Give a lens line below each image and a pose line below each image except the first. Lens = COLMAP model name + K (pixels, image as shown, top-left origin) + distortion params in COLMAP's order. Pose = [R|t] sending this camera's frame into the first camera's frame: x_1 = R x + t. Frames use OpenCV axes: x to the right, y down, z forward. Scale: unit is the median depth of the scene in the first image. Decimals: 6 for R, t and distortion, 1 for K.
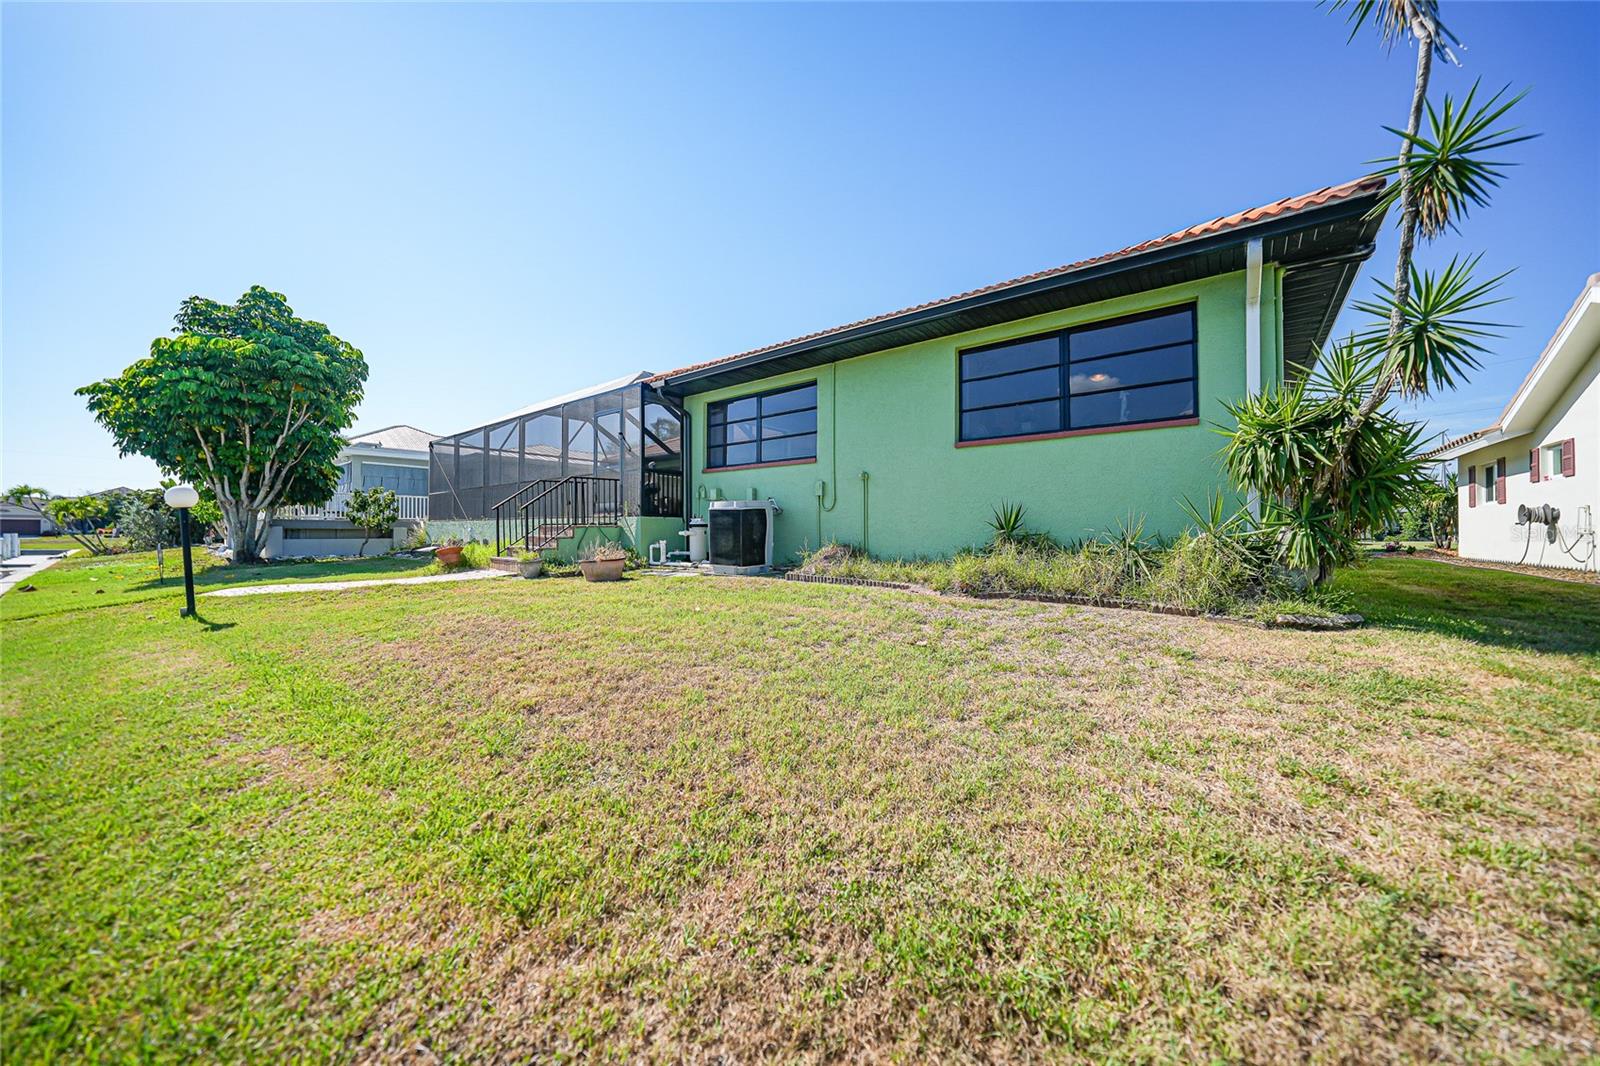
lens RADIAL K [[556.9, 0, 801.9], [0, 556.9, 529.4], [0, 0, 1]] dist [-0.028395, 0.006615]
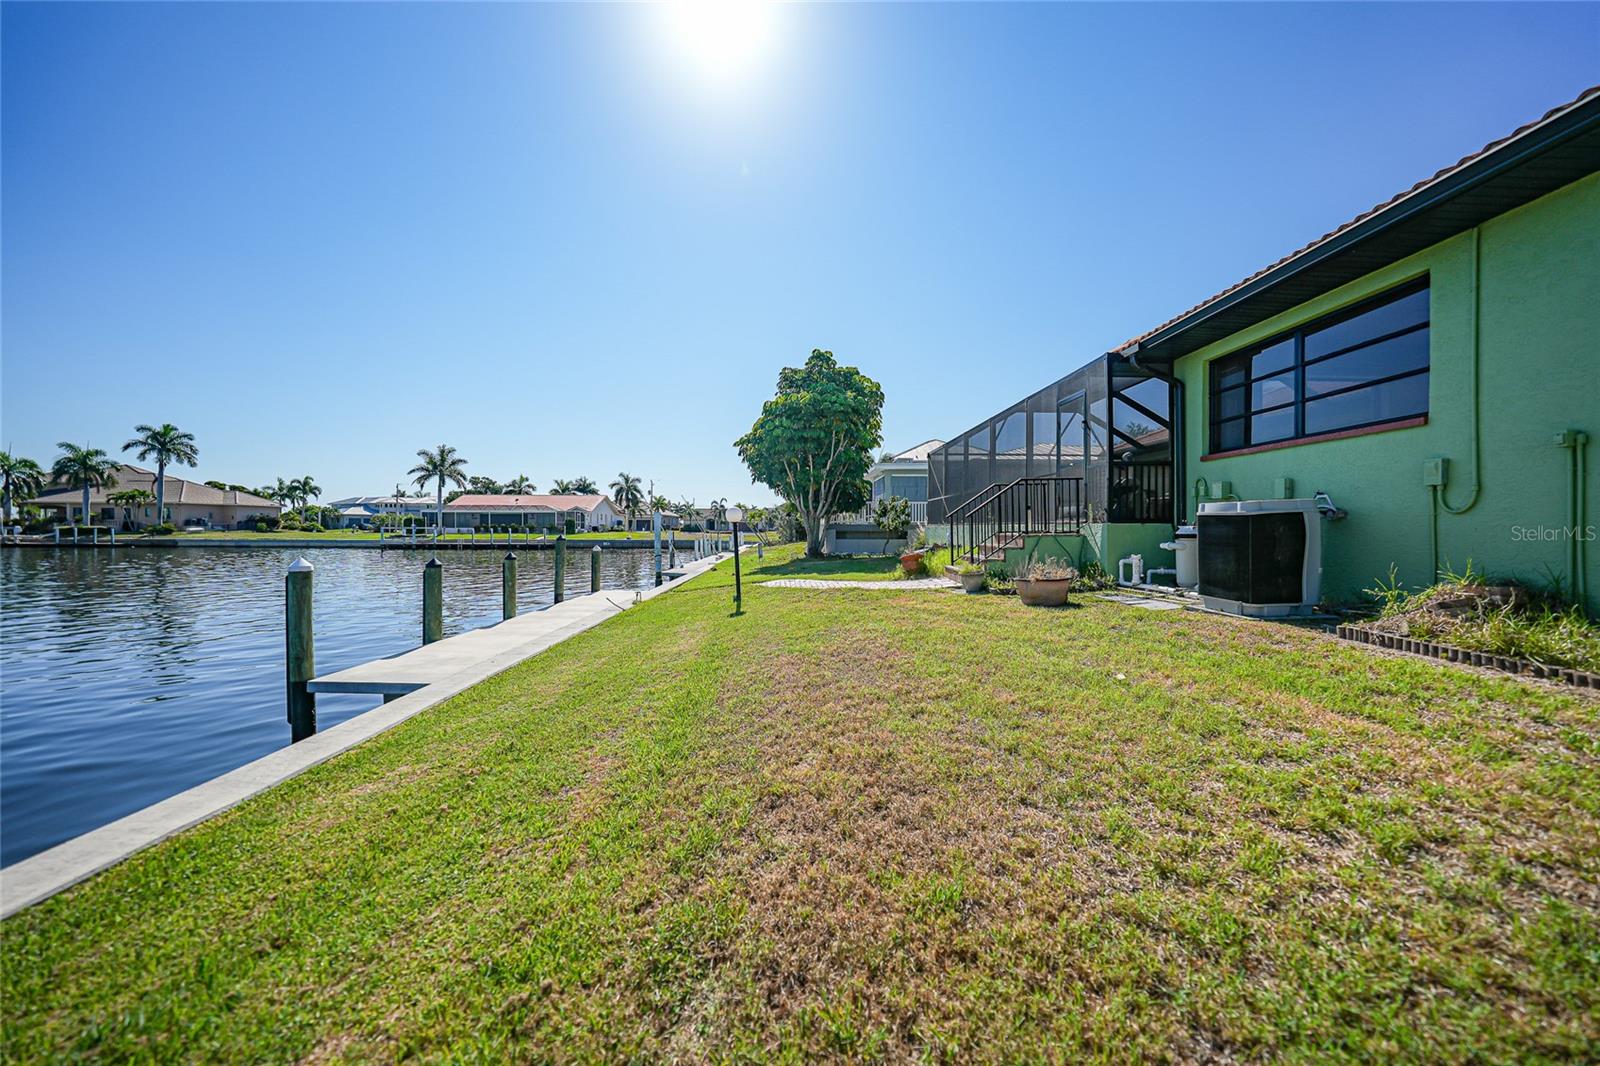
lens RADIAL K [[556.9, 0, 801.9], [0, 556.9, 529.4], [0, 0, 1]] dist [-0.028395, 0.006615]
pose [[0.634747, 0.000683, -0.772720, 0.040087], [0.002763, 0.999991, 0.003153, -0.017465], [0.772715, -0.004136, 0.634739, 0.158797]]
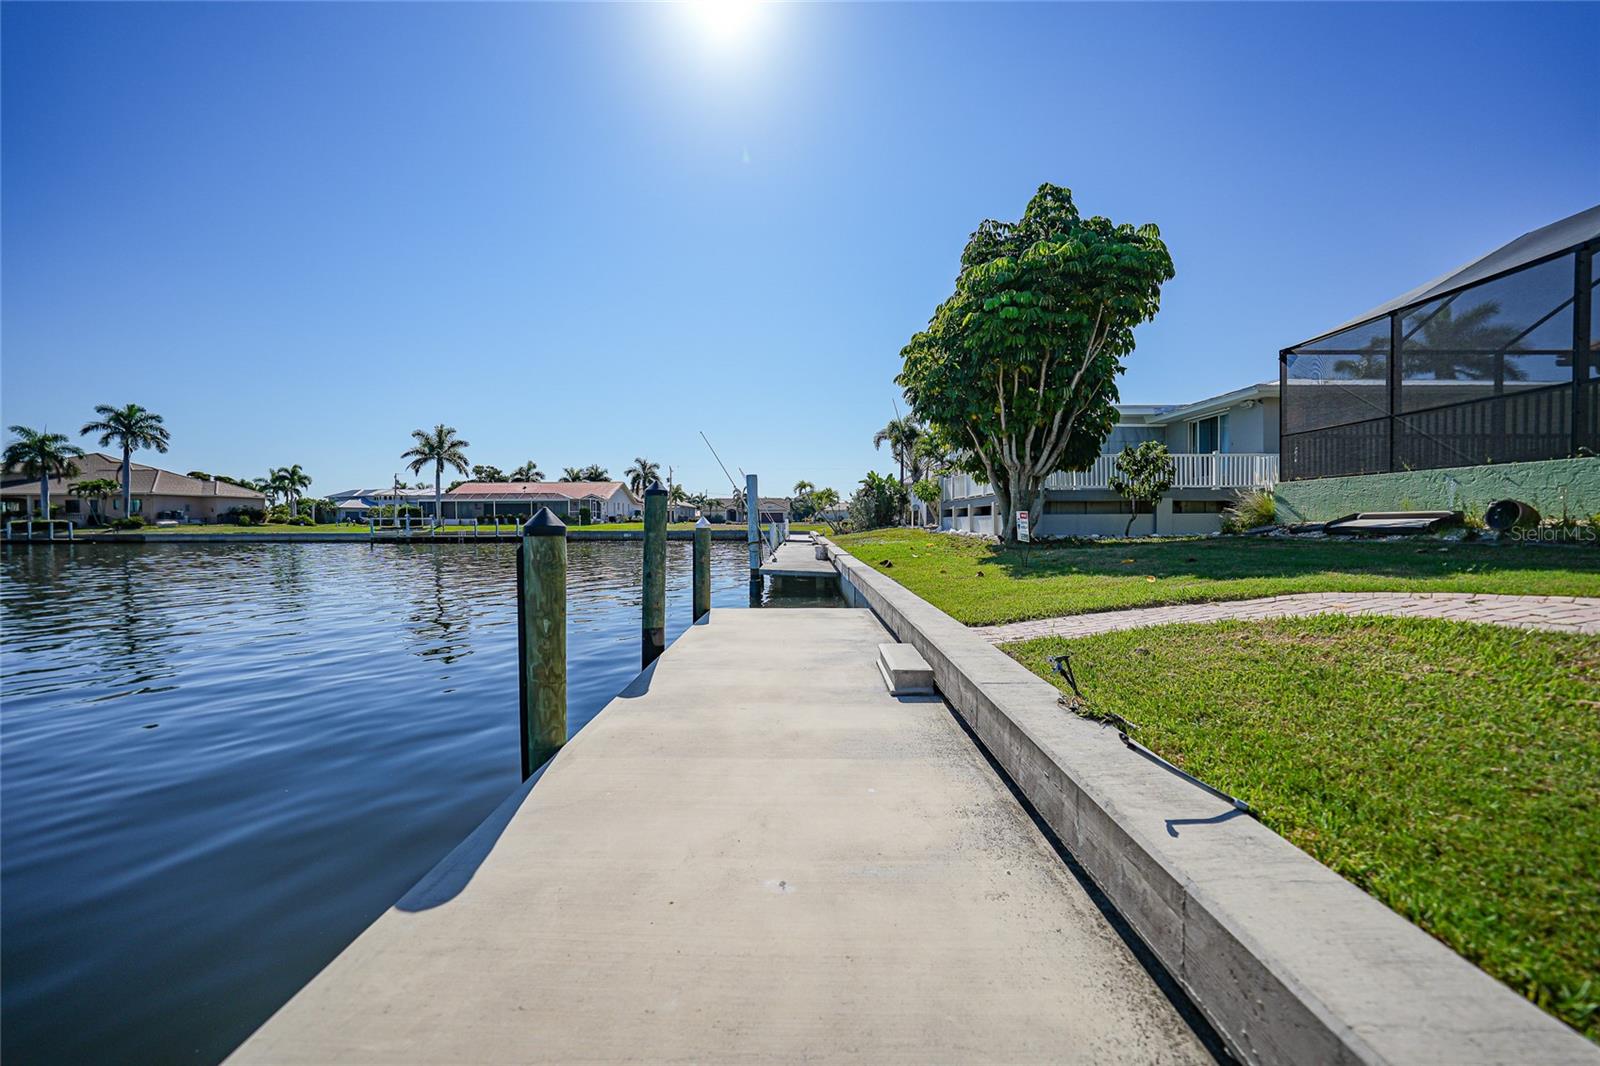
lens RADIAL K [[556.9, 0, 801.9], [0, 556.9, 529.4], [0, 0, 1]] dist [-0.028395, 0.006615]
pose [[0.627530, 0.005180, -0.778575, -0.889941], [0.010080, 0.999840, 0.014776, 0.040917], [0.778527, -0.017120, 0.627378, 0.337551]]
